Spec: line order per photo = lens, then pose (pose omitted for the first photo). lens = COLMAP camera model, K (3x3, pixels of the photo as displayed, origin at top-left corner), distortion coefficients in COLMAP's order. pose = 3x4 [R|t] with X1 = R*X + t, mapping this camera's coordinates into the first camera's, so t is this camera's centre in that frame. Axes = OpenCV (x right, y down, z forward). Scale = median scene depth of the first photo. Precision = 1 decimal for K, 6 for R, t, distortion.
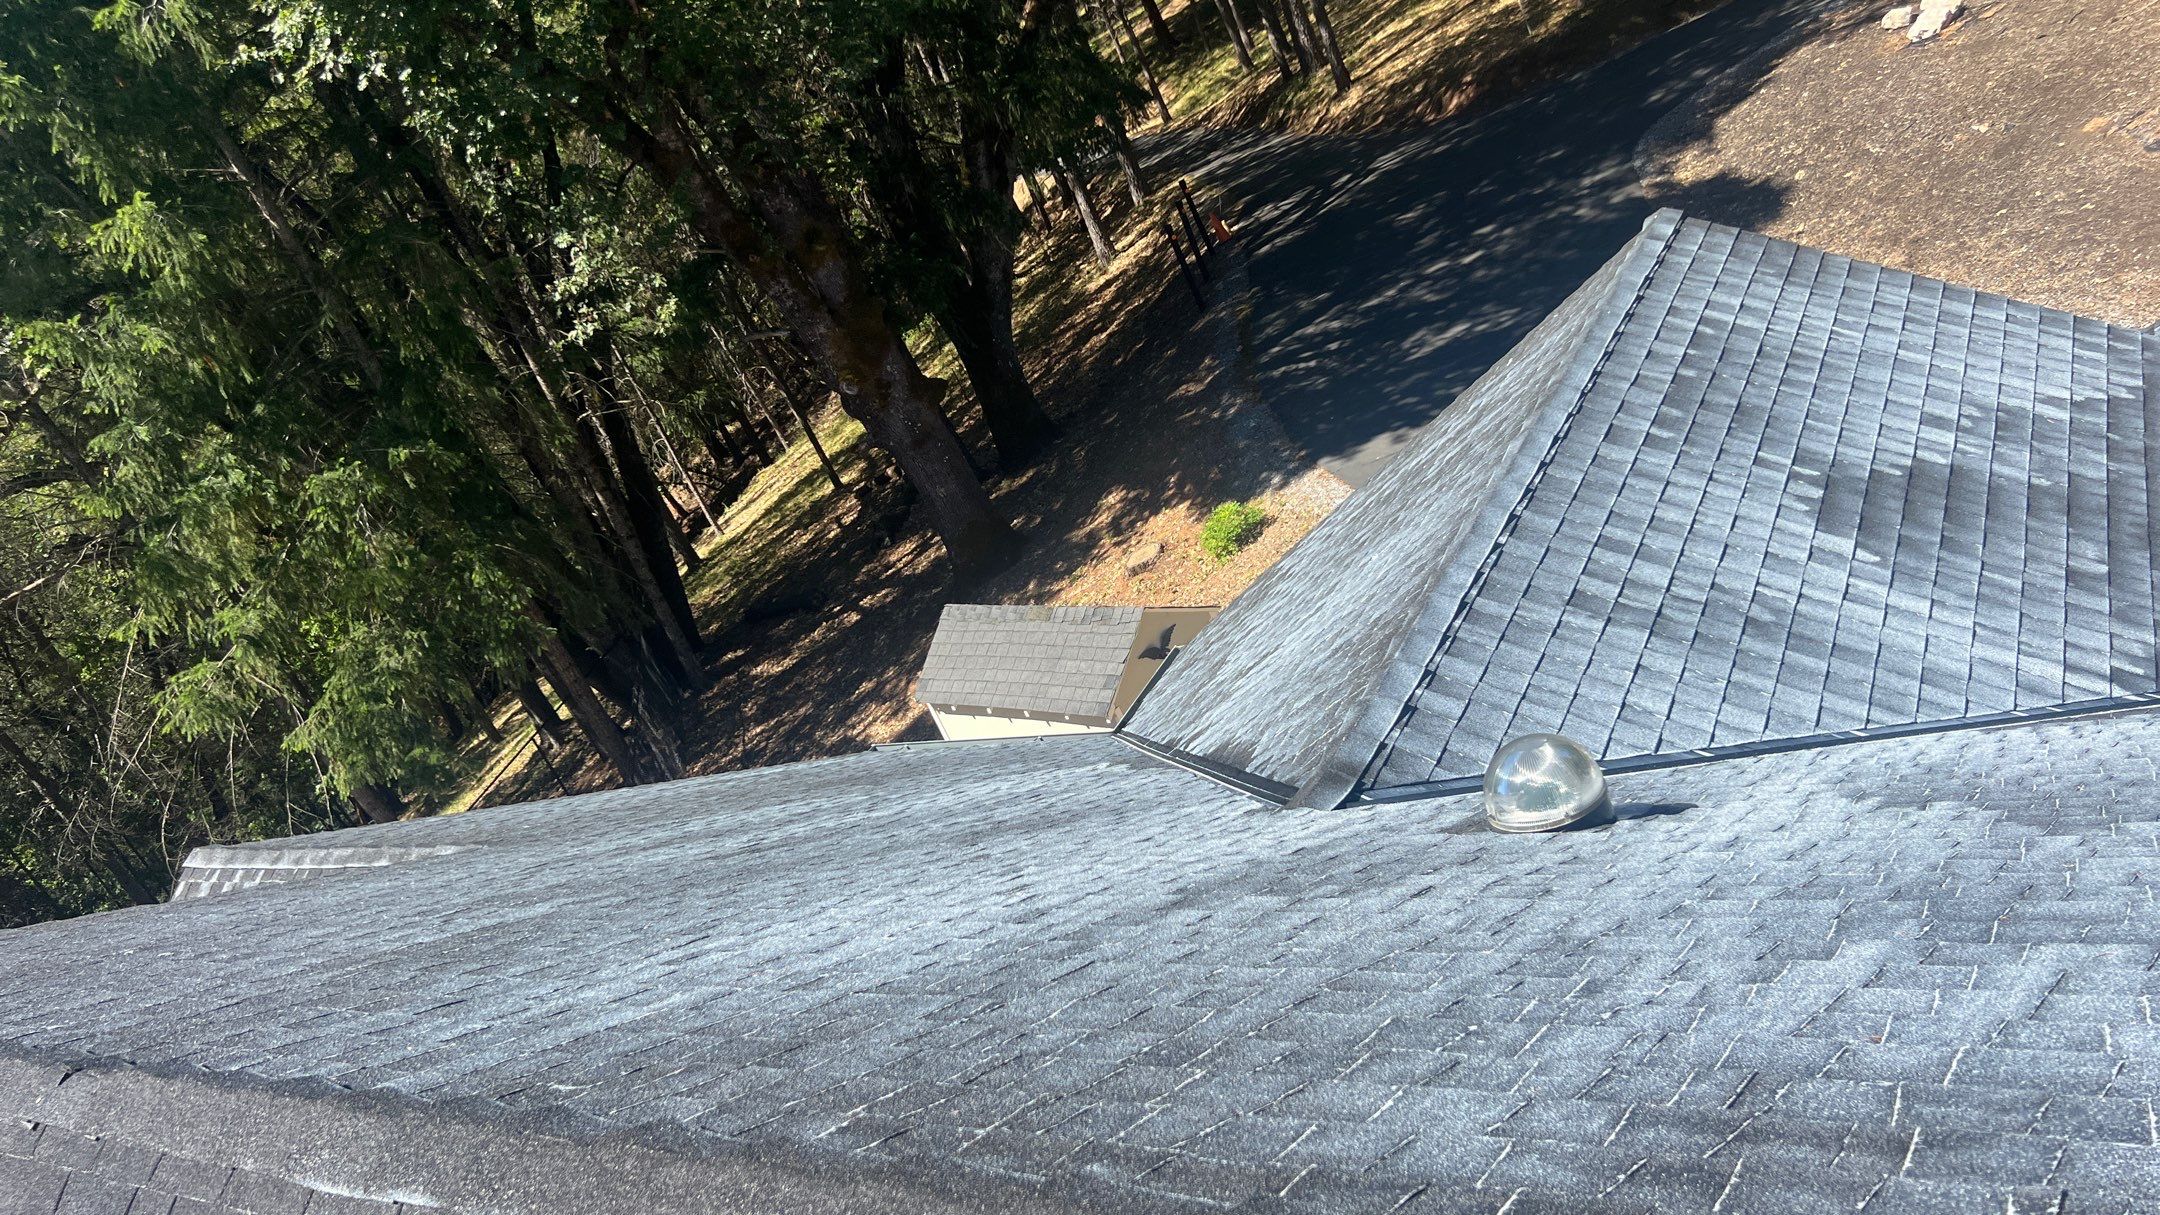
lens RADIAL K [[1614.3, 0, 1101.7], [0, 1614.3, 662.2], [0, 0, 1]] dist [0.051767, -0.061362]
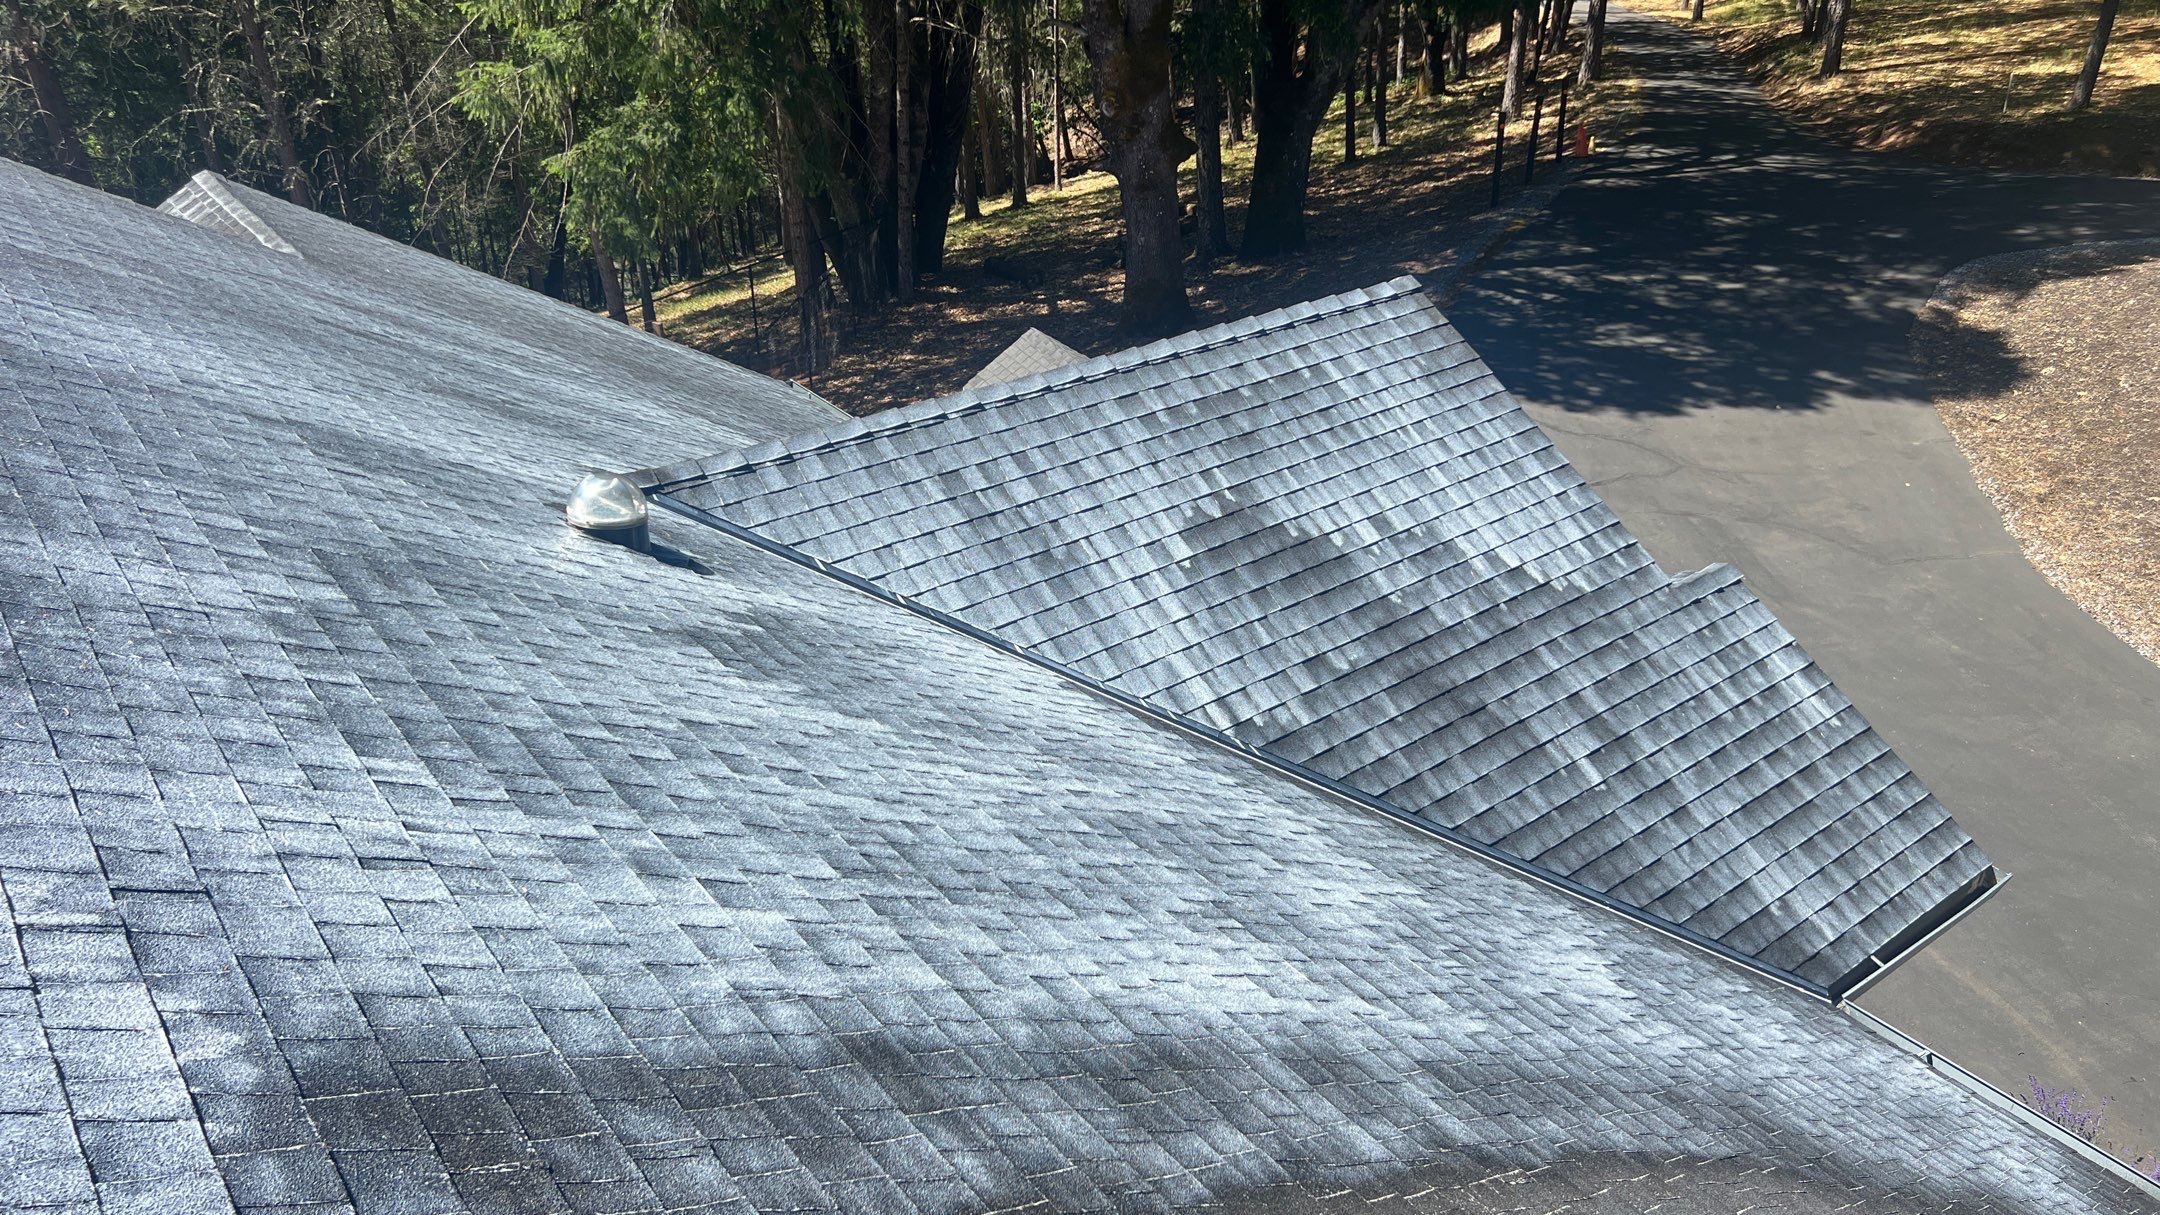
lens RADIAL K [[1614.3, 0, 1091.1], [0, 1614.3, 631.3], [0, 0, 1]] dist [0.051767, -0.061362]
pose [[0.848574, 0.512117, -0.132883, 0.138413], [-0.489819, 0.855370, 0.168581, -0.046033], [0.199997, -0.077965, 0.976690, -0.064189]]
